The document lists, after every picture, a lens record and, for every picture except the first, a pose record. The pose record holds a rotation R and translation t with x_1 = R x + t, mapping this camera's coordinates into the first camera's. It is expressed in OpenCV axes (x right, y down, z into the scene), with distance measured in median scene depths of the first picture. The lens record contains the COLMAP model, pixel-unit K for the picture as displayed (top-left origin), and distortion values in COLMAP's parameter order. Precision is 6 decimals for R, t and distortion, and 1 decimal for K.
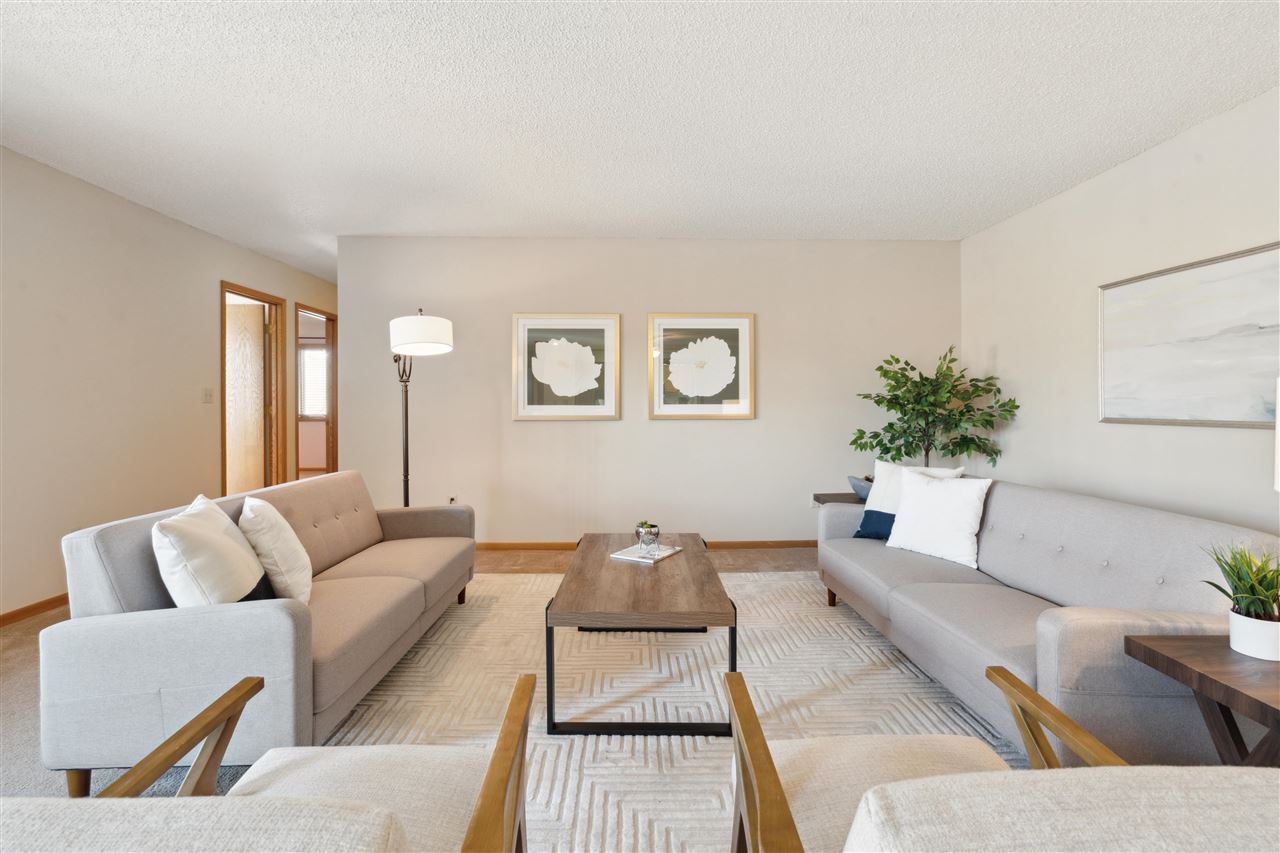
lens RADIAL K [[587.4, 0, 640.5], [0, 587.4, 405.0], [0, 0, 1]] dist [-0.002551, 0.000266]
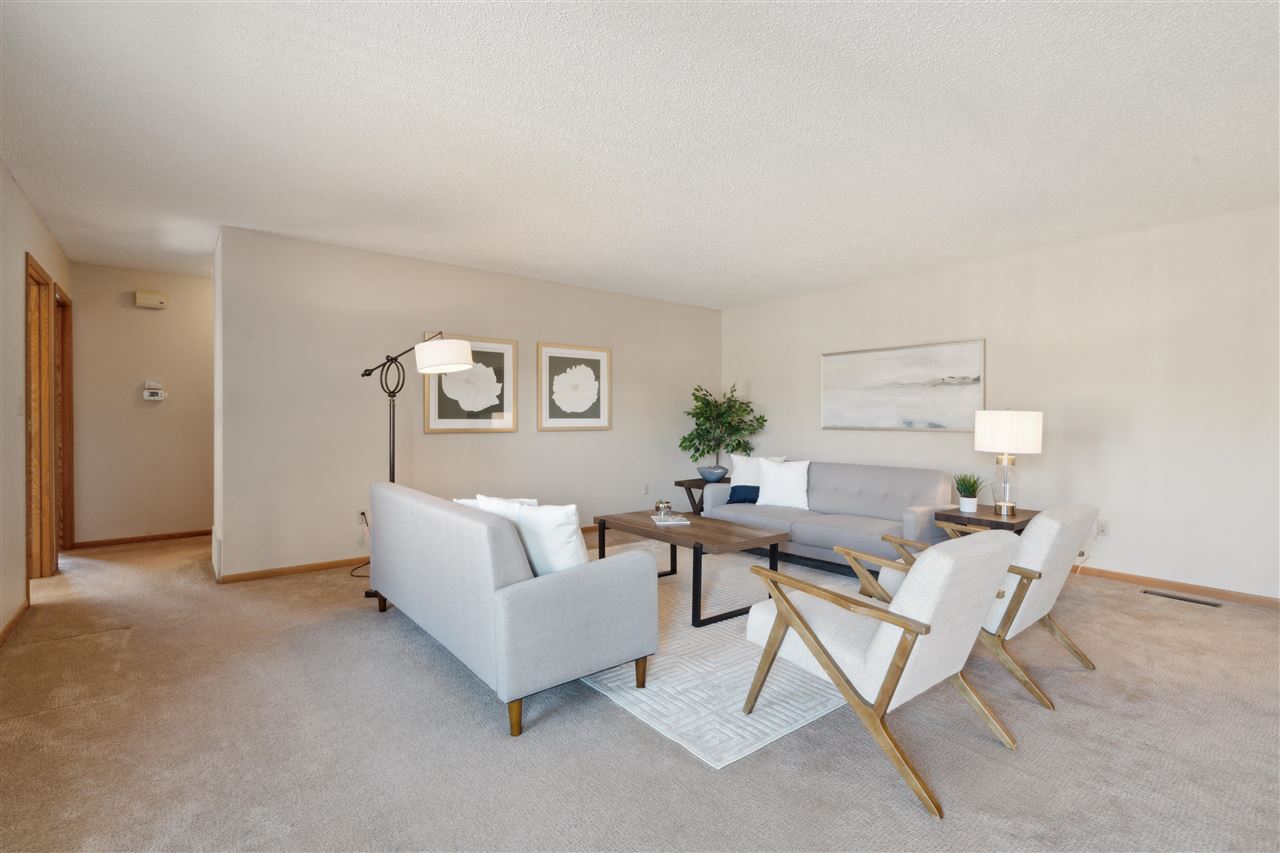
lens RADIAL K [[587.4, 0, 638.3], [0, 587.4, 416.5], [0, 0, 1]] dist [-0.002551, 0.000266]
pose [[0.795588, 0.003642, 0.605828, -0.549611], [-0.001796, 0.999992, -0.003653, -0.001192], [-0.605836, 0.001819, 0.795587, -0.072480]]
